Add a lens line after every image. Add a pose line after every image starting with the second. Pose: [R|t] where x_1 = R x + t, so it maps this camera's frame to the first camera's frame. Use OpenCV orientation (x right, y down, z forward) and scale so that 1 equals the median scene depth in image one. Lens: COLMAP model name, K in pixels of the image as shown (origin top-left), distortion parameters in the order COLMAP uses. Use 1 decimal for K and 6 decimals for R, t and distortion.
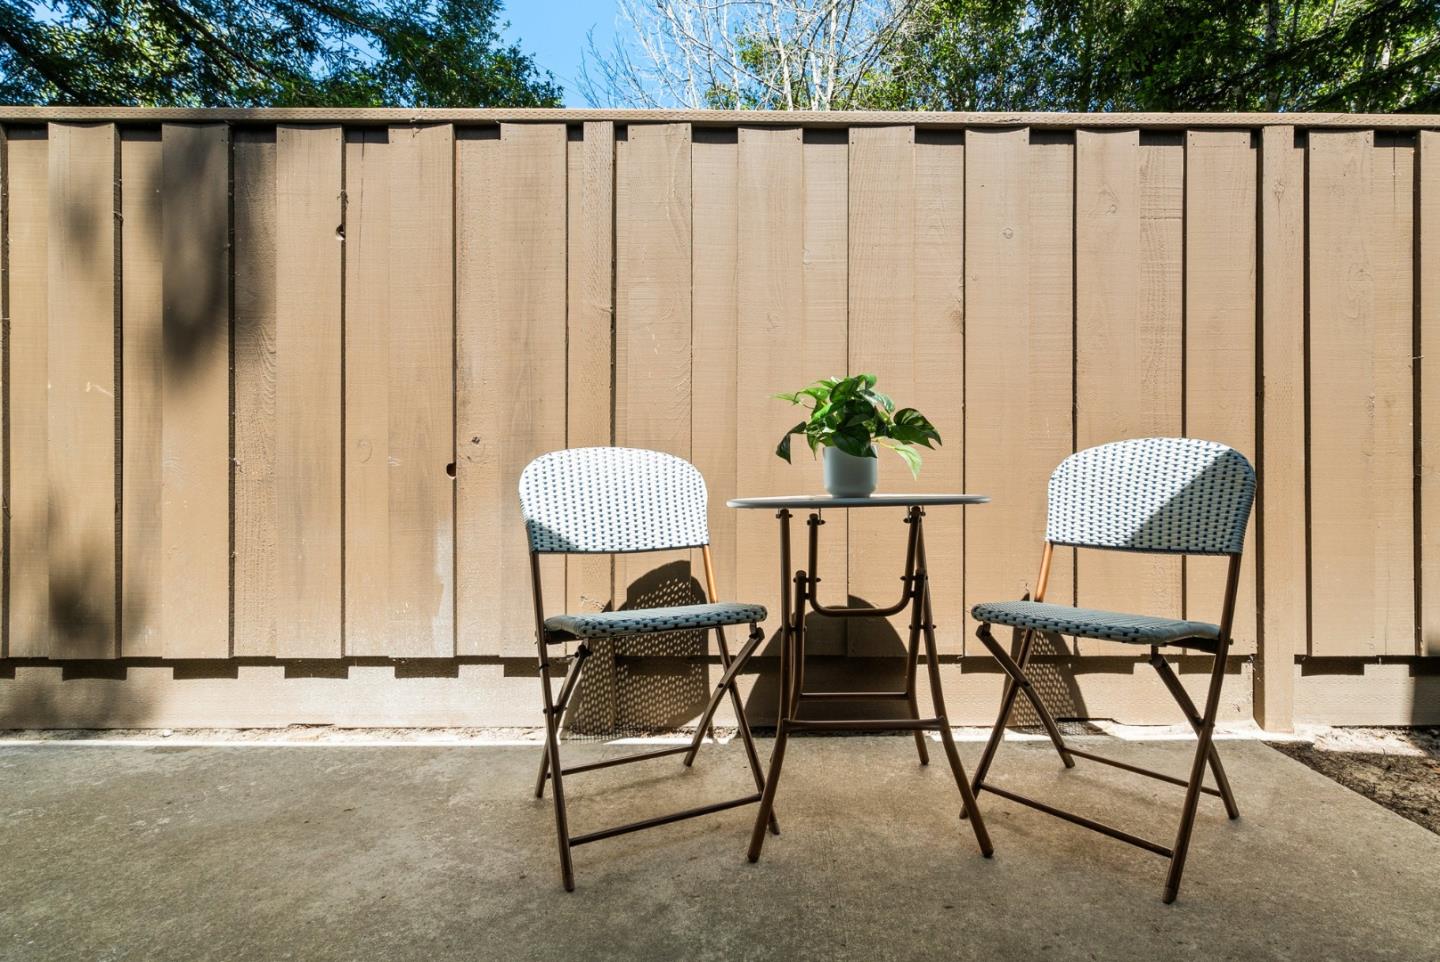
lens RADIAL K [[678.6, 0, 817.1], [0, 678.6, 480.5], [0, 0, 1]] dist [0.001341, 0.000304]
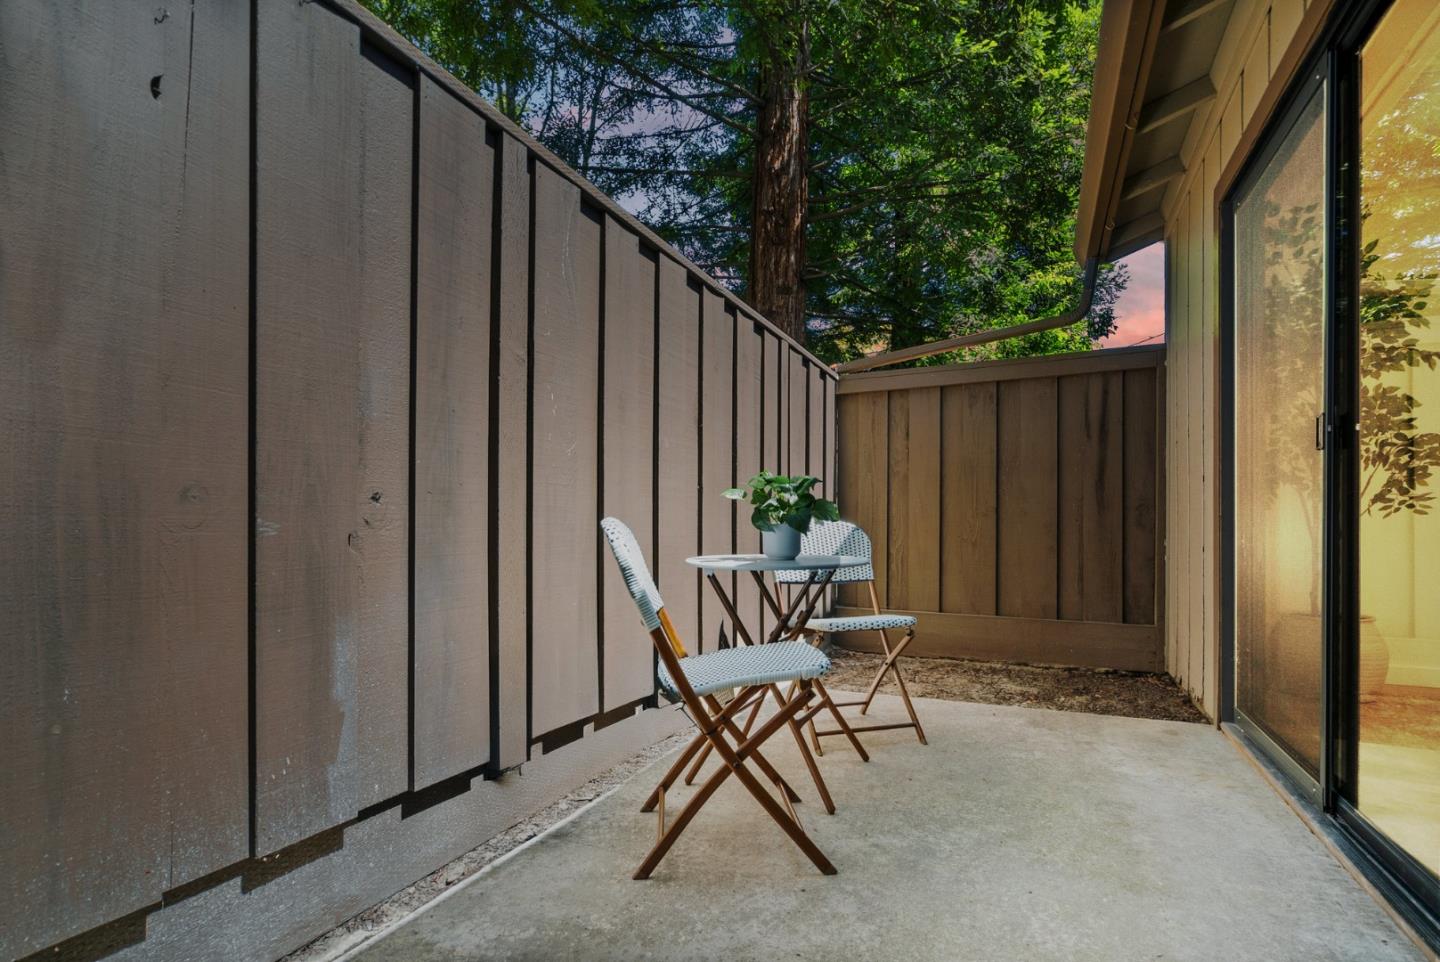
lens RADIAL K [[645.6, 0, 717.0], [0, 645.6, 527.7], [0, 0, 1]] dist [0.000147, 0.000067]
pose [[0.464387, 0.003333, 0.885626, -0.946101], [-0.006208, 0.999981, -0.000508, -0.030262], [-0.885610, -0.005262, 0.464399, 0.385578]]
